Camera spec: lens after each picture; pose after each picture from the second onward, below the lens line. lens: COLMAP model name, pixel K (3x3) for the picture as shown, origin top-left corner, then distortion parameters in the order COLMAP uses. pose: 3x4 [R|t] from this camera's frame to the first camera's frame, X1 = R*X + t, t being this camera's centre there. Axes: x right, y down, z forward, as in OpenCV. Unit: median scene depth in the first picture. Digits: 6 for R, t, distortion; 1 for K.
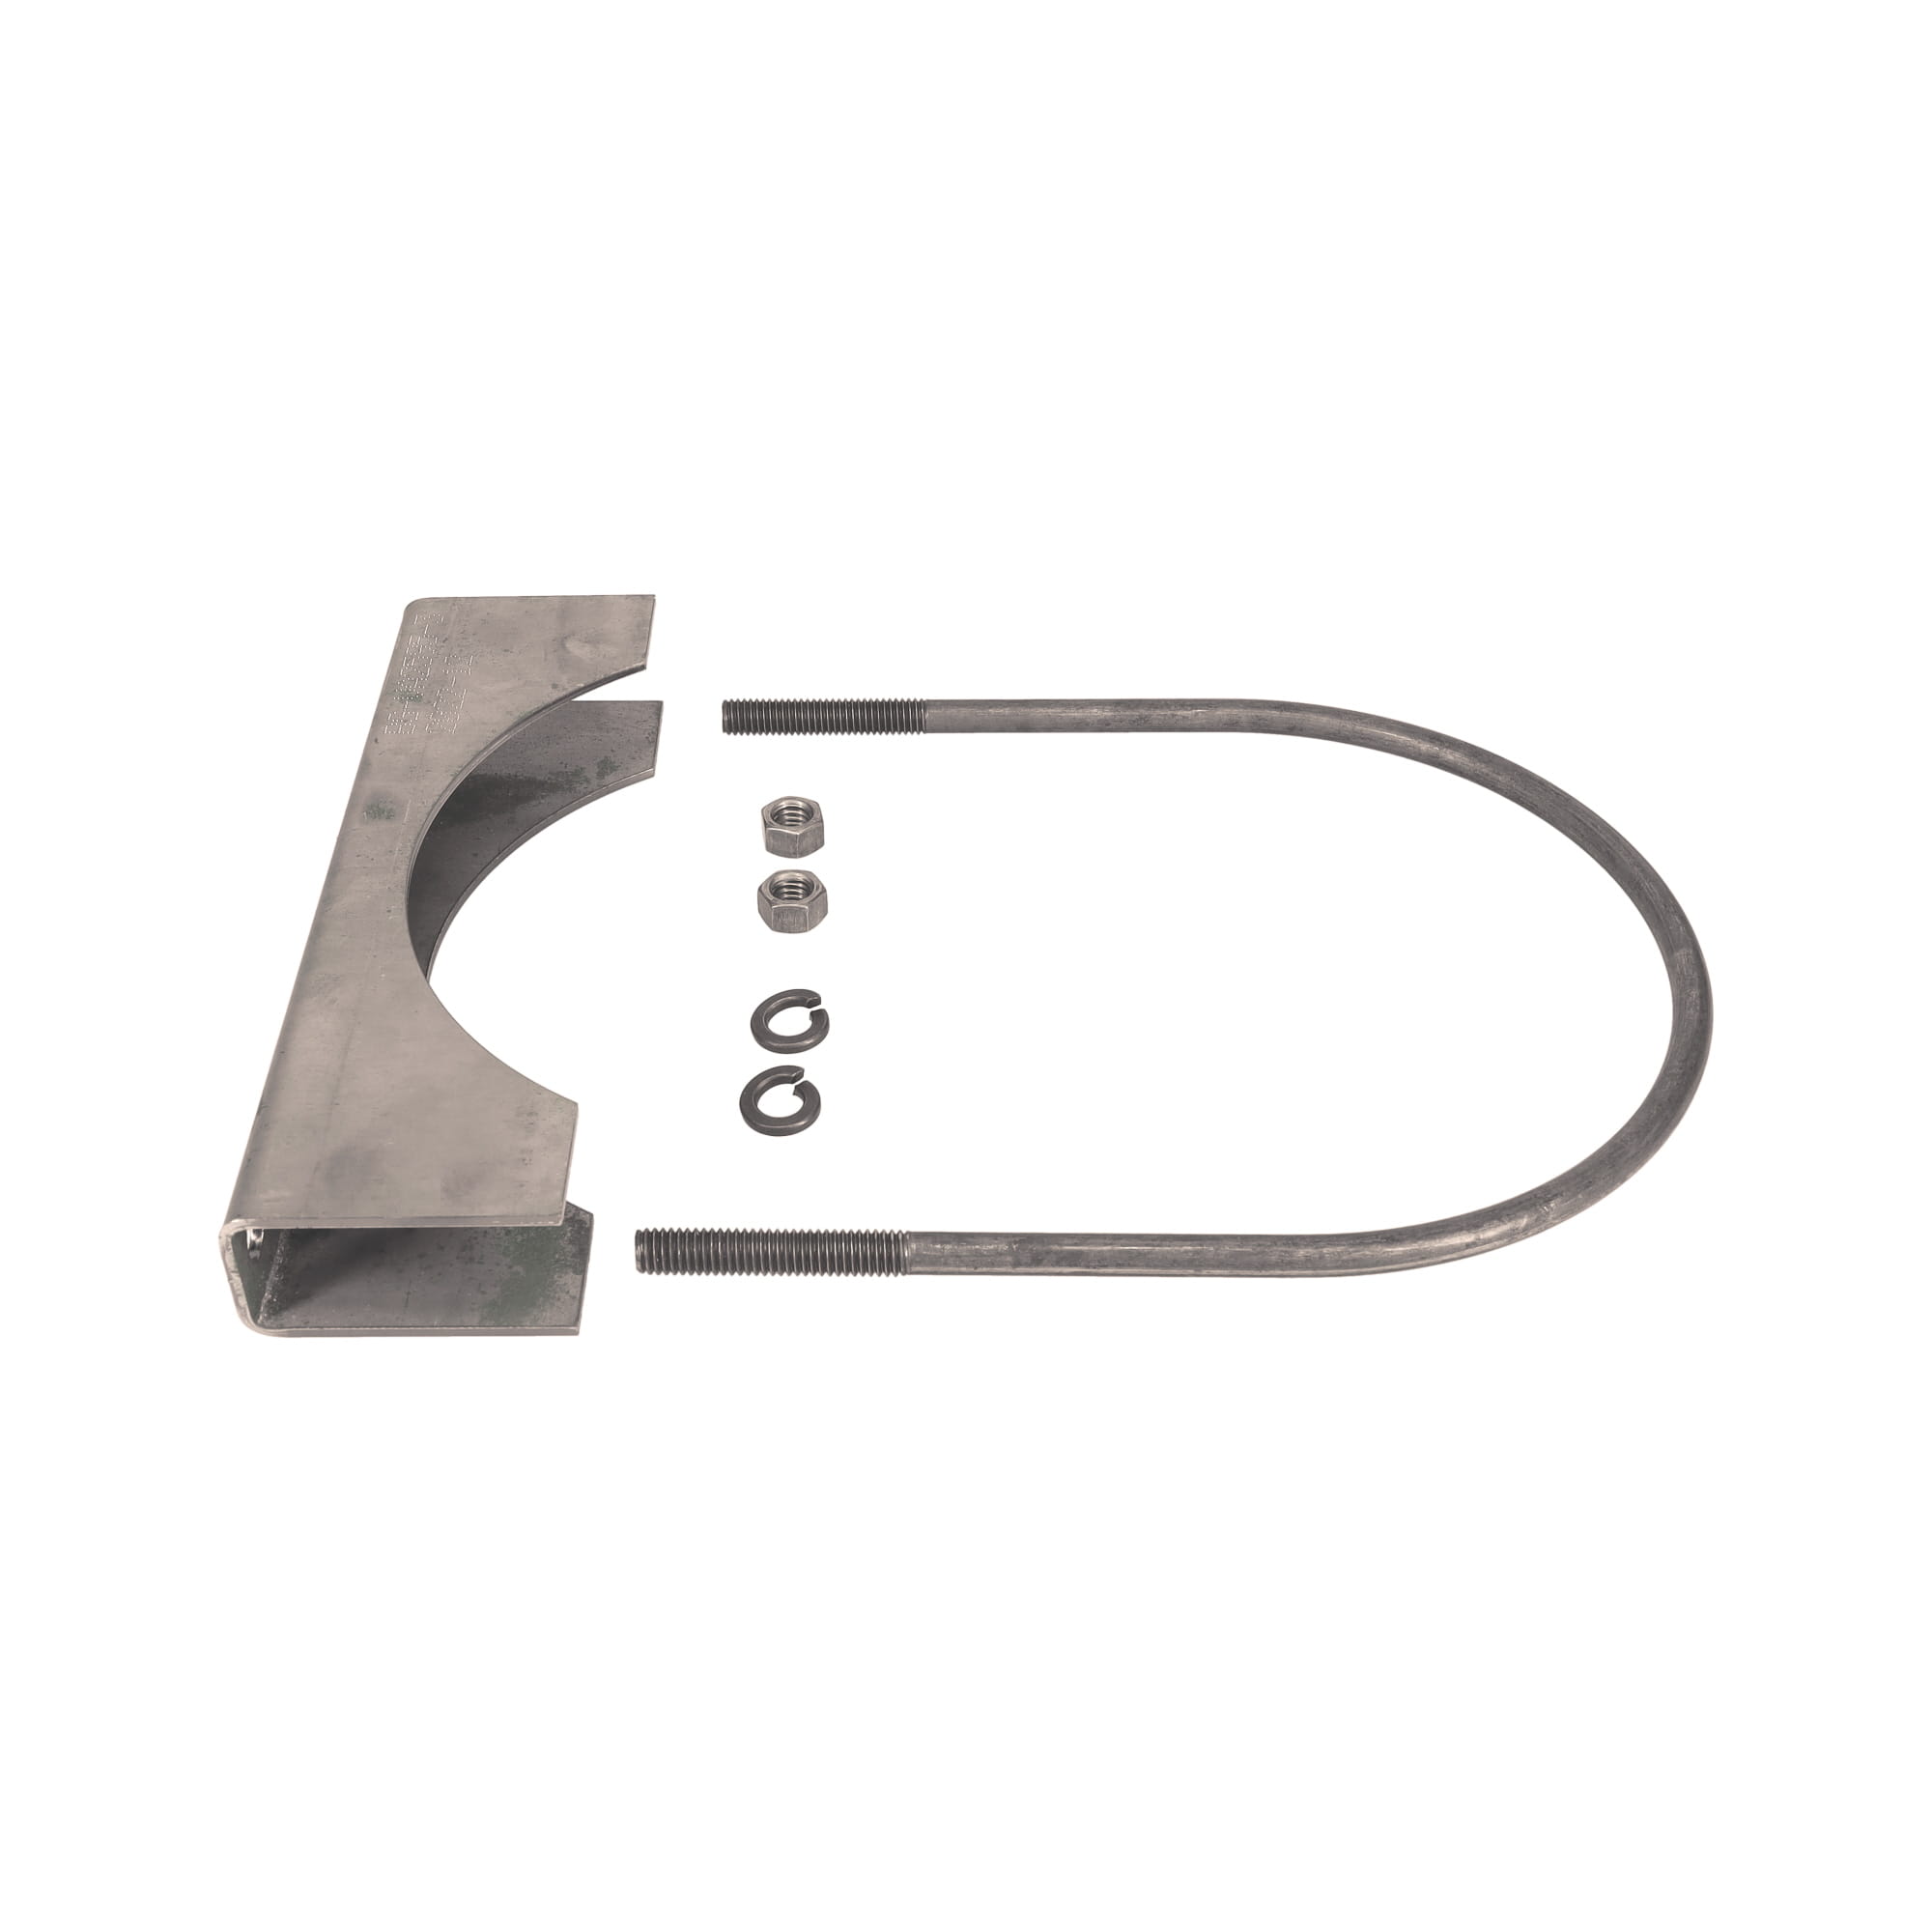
lens RADIAL K [[2571.6, 0, 903.5], [0, 2571.6, 968.4], [0, 0, 1]] dist [-0.027524, -0.022239]
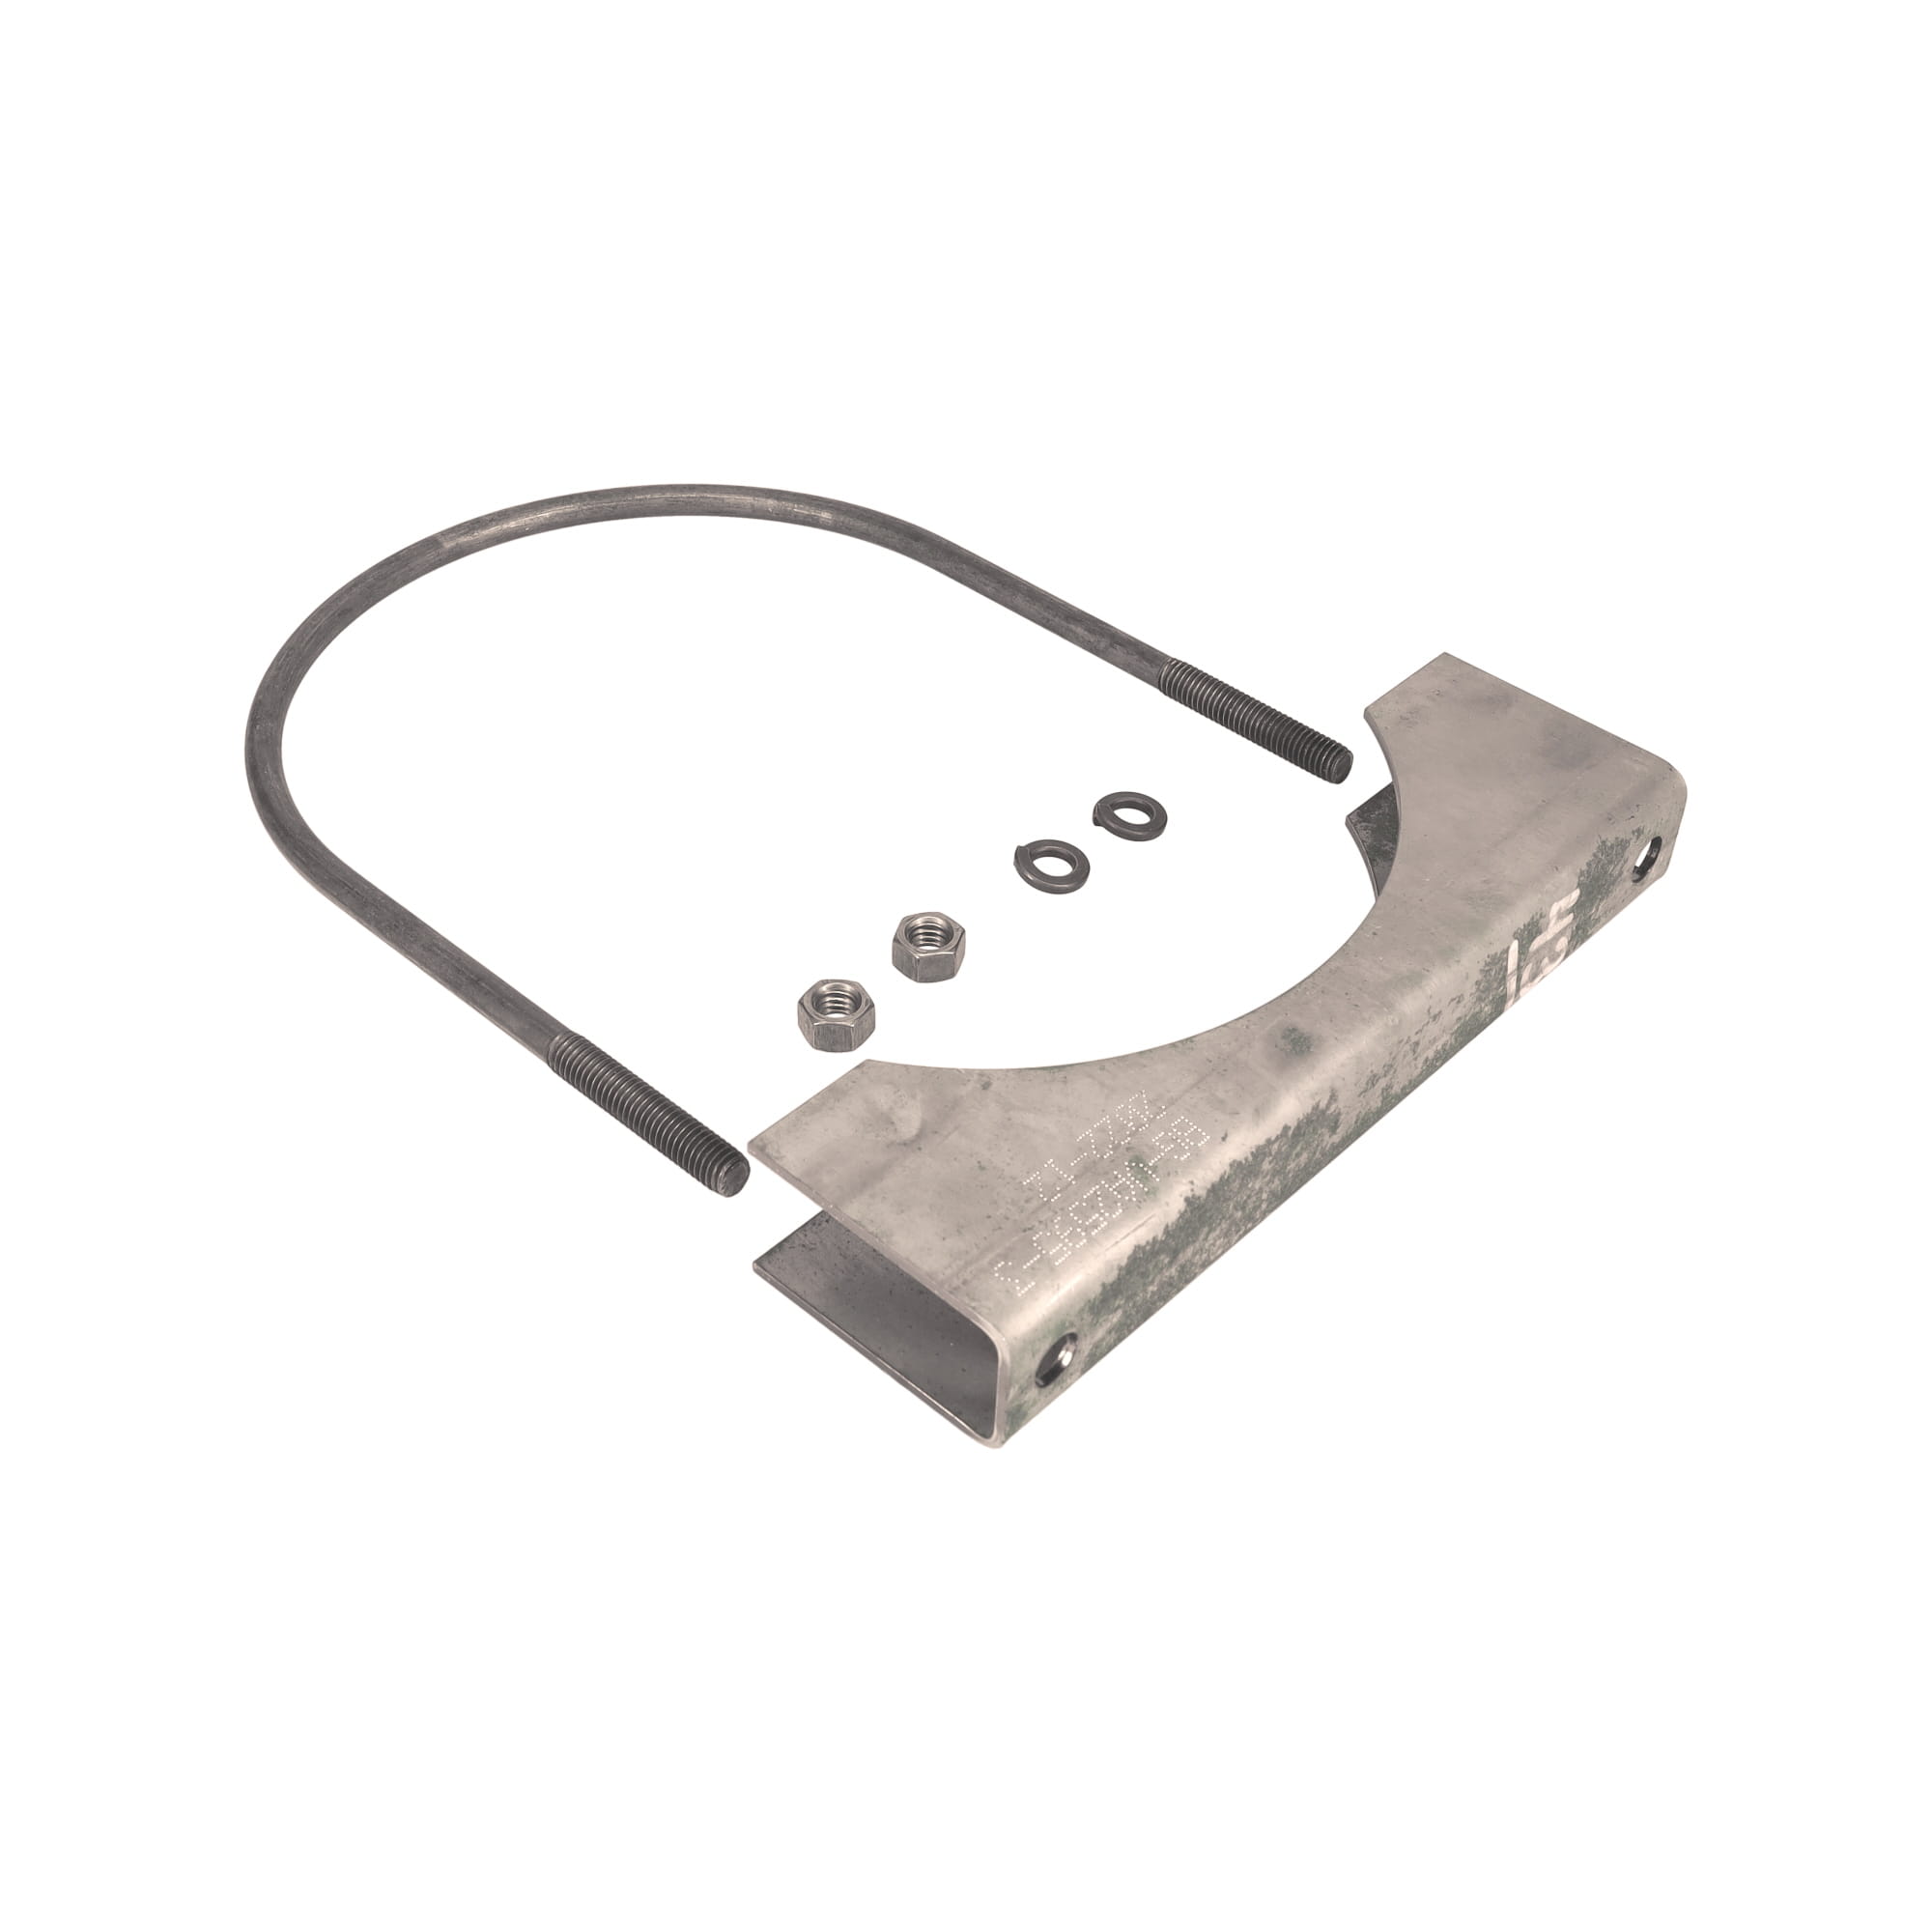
lens RADIAL K [[2510.9, 0, 892.0], [0, 2510.9, 961.8], [0, 0, 1]] dist [-0.030819, -0.046759]
pose [[-0.723890, -0.451563, 0.521607, -0.507169], [0.439984, 0.280189, 0.853176, -0.801298], [-0.531411, 0.847104, -0.004146, 1.012490]]
